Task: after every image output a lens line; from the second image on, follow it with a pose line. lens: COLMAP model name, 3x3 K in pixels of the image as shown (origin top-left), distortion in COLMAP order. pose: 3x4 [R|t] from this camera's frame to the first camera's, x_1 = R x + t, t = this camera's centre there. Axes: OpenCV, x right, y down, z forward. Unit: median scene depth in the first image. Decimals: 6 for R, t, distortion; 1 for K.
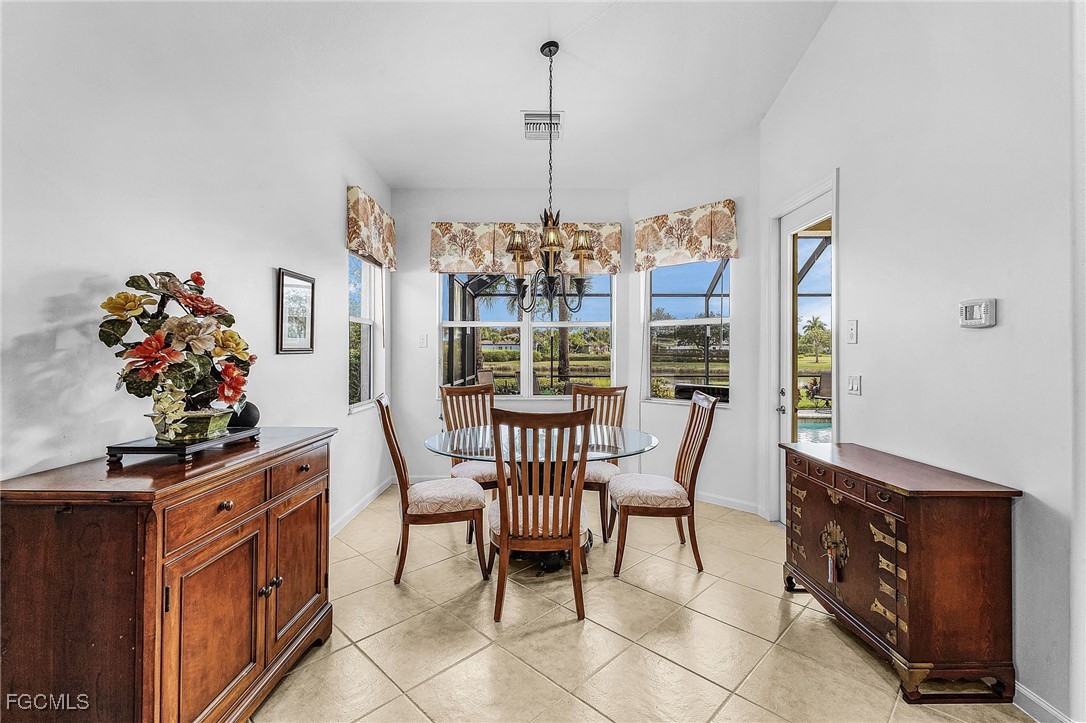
lens RADIAL K [[470.6, 0, 540.7], [0, 470.6, 364.1], [0, 0, 1]] dist [0.004683, 0.000307]
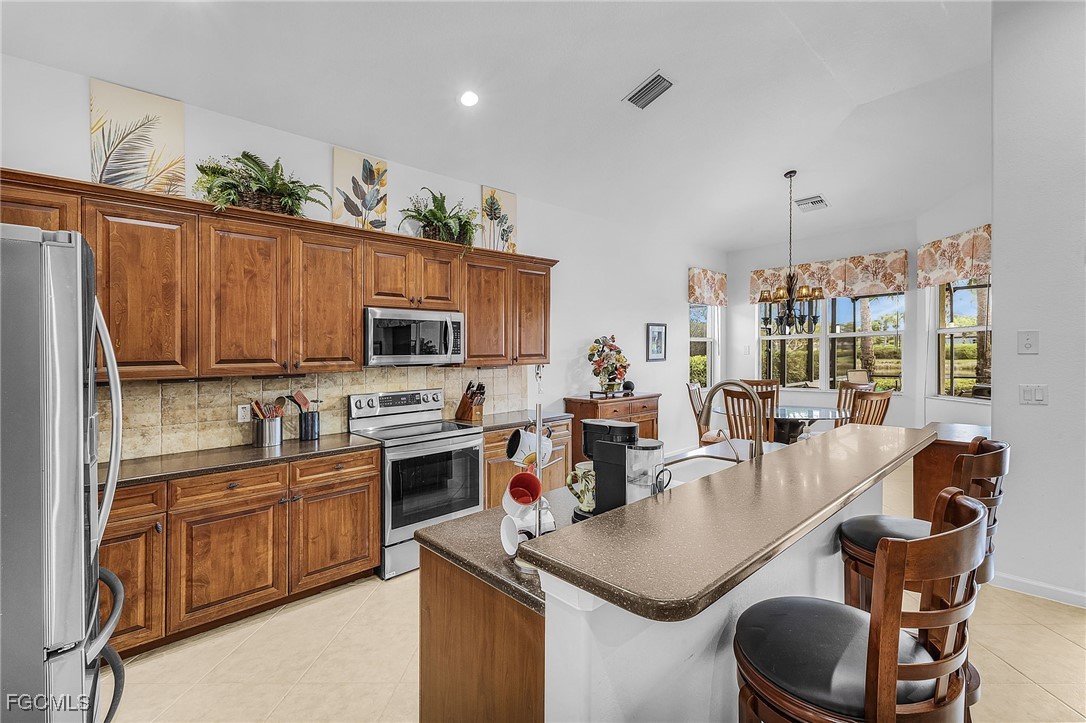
lens RADIAL K [[470.6, 0, 546.0], [0, 470.6, 366.0], [0, 0, 1]] dist [0.004683, 0.000307]
pose [[0.656278, 0.007258, -0.754484, 1.067895], [0.001091, 0.999944, 0.010567, -0.031702], [0.754518, -0.007758, 0.656233, -1.090883]]
